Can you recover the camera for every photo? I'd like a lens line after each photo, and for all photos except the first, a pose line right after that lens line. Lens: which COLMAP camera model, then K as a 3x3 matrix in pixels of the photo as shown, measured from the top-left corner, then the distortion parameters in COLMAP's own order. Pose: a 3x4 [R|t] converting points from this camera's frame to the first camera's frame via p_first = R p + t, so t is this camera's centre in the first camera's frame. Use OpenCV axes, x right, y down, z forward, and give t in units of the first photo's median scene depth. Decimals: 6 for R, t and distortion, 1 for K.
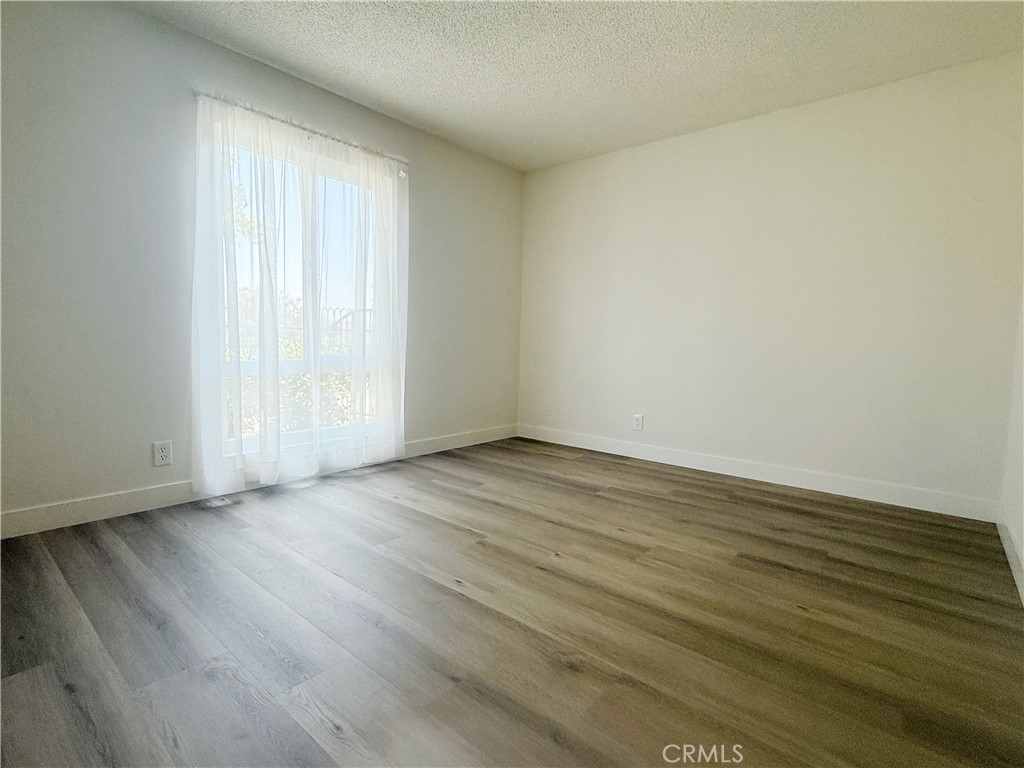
lens RADIAL K [[495.9, 0, 508.1], [0, 495.9, 383.5], [0, 0, 1]] dist [-0.001948, 0.001800]
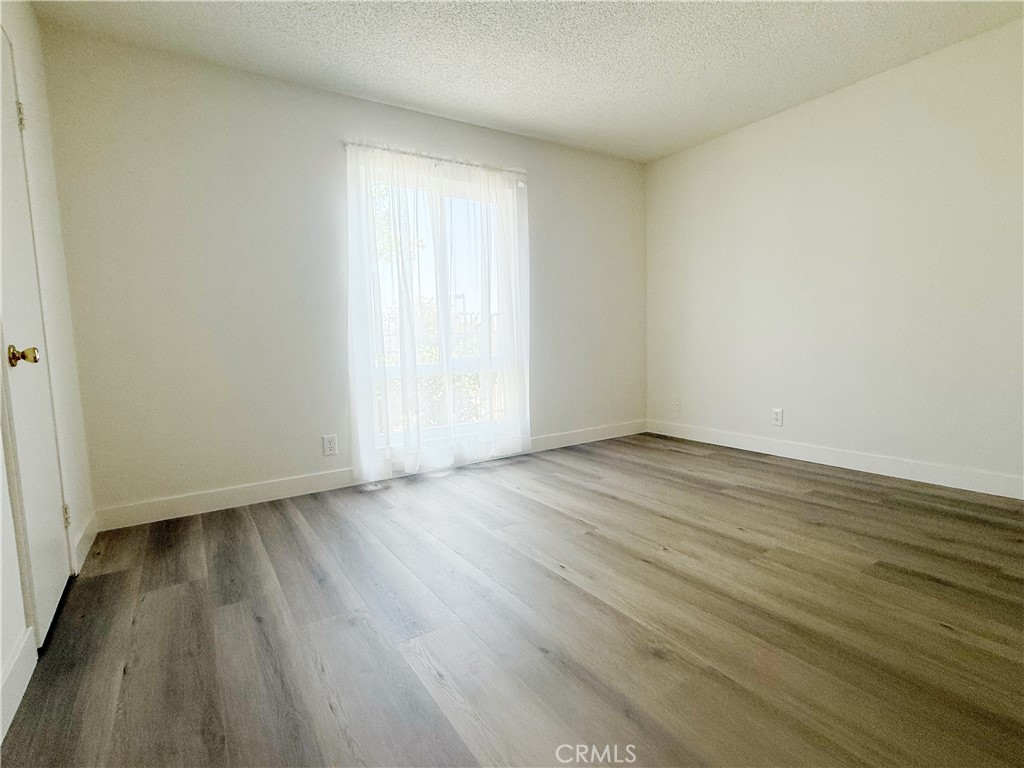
lens RADIAL K [[495.9, 0, 510.4], [0, 495.9, 382.8], [0, 0, 1]] dist [-0.001948, 0.001800]
pose [[0.957792, -0.026701, -0.286220, 0.084591], [0.028034, 0.999607, 0.000560, 0.000692], [0.286093, -0.008560, 0.958164, -0.038262]]
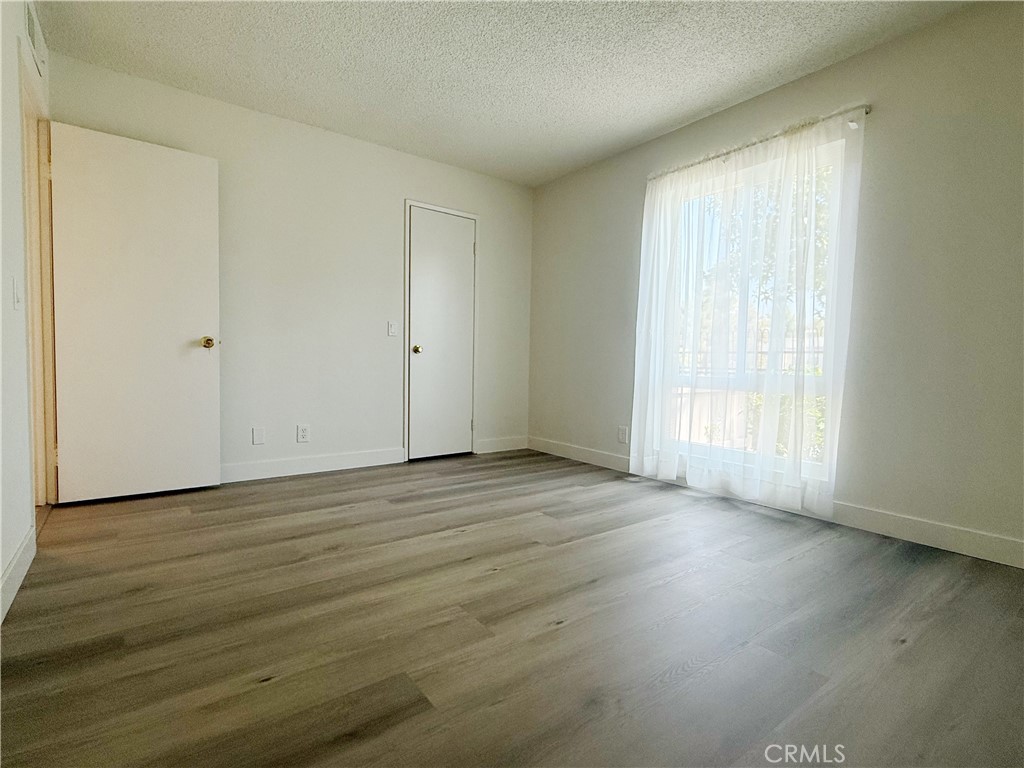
lens RADIAL K [[495.9, 0, 515.6], [0, 495.9, 383.2], [0, 0, 1]] dist [-0.001948, 0.001800]
pose [[-0.203934, 0.019495, -0.978791, 0.886222], [-0.106507, 0.993426, 0.041977, -0.042684], [0.973174, 0.112808, -0.200516, 1.049955]]
